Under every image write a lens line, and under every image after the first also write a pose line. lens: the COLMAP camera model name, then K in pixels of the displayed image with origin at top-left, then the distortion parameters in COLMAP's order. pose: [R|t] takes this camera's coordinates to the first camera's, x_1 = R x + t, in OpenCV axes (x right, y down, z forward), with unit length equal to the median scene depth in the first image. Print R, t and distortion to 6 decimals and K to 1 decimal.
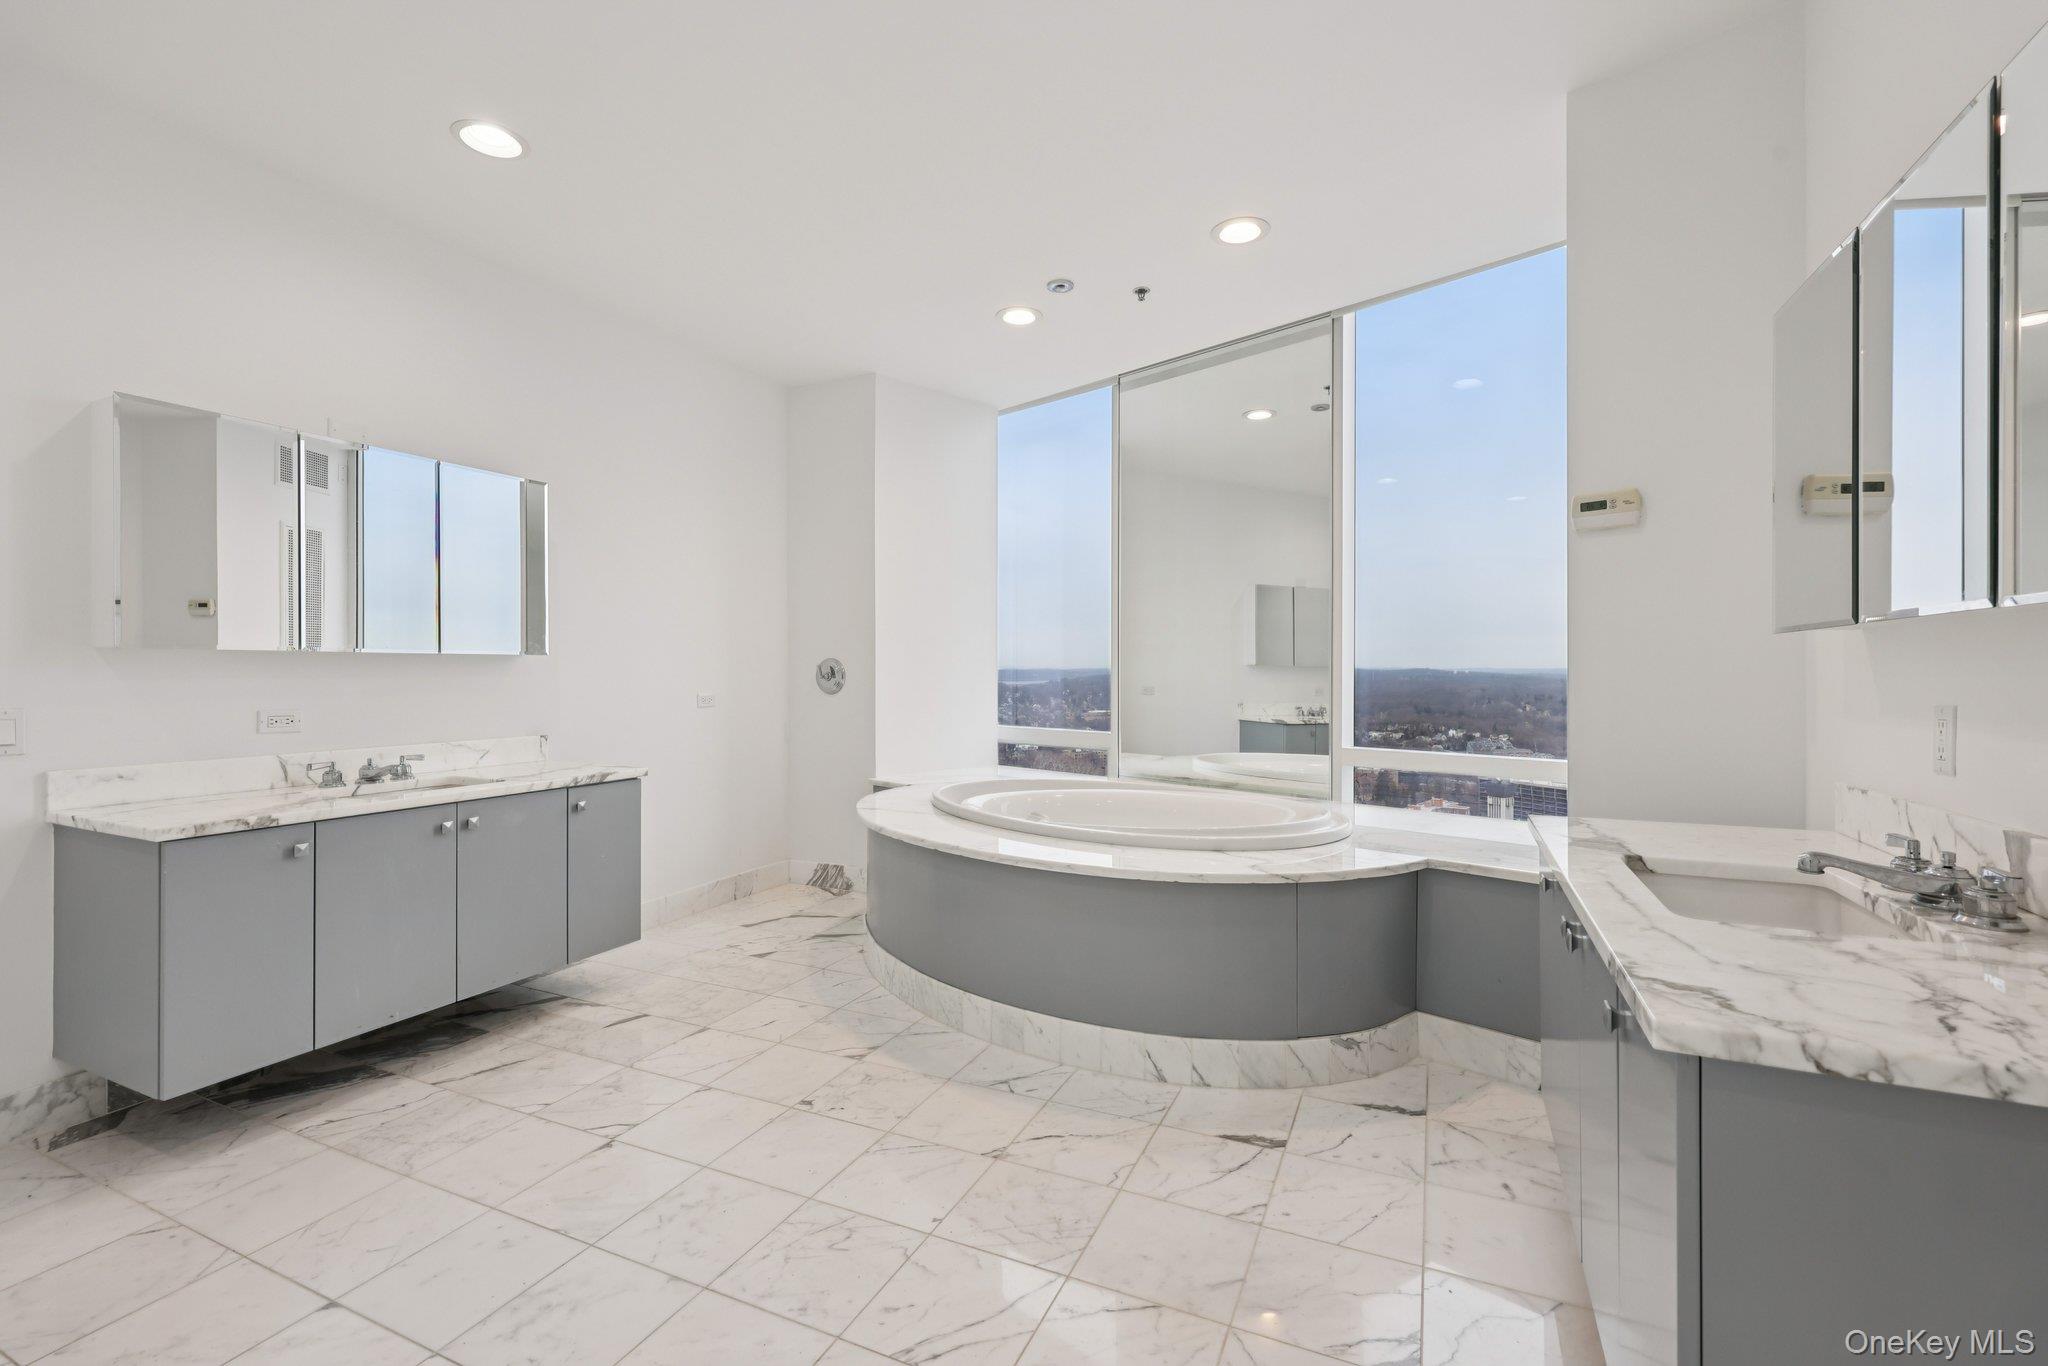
lens RADIAL K [[876.3, 0, 1024.0], [0, 876.3, 683.0], [0, 0, 1]] dist [0.001158, 0.000073]
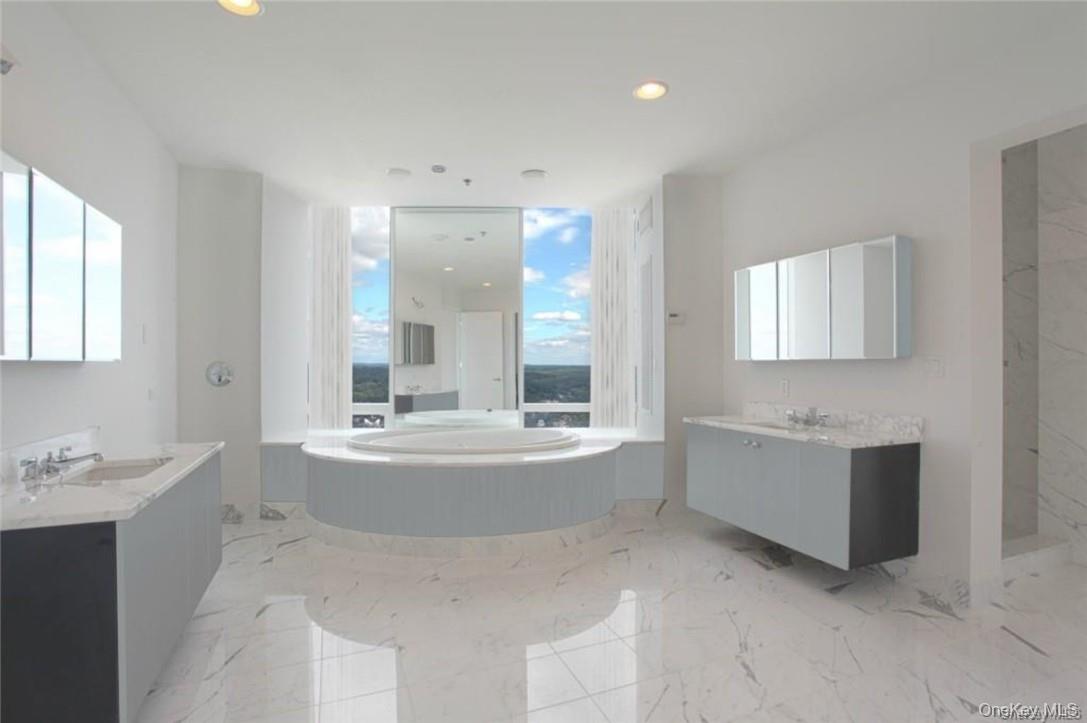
lens RADIAL K [[531.9, 0, 543.5], [0, 531.9, 361.5], [0, 0, 1]] dist [-0.043971, 0.030562]
pose [[0.689113, 0.004667, 0.724639, -0.771329], [0.005518, 0.999916, -0.011688, -0.020761], [-0.724633, 0.012053, 0.689029, 0.050892]]
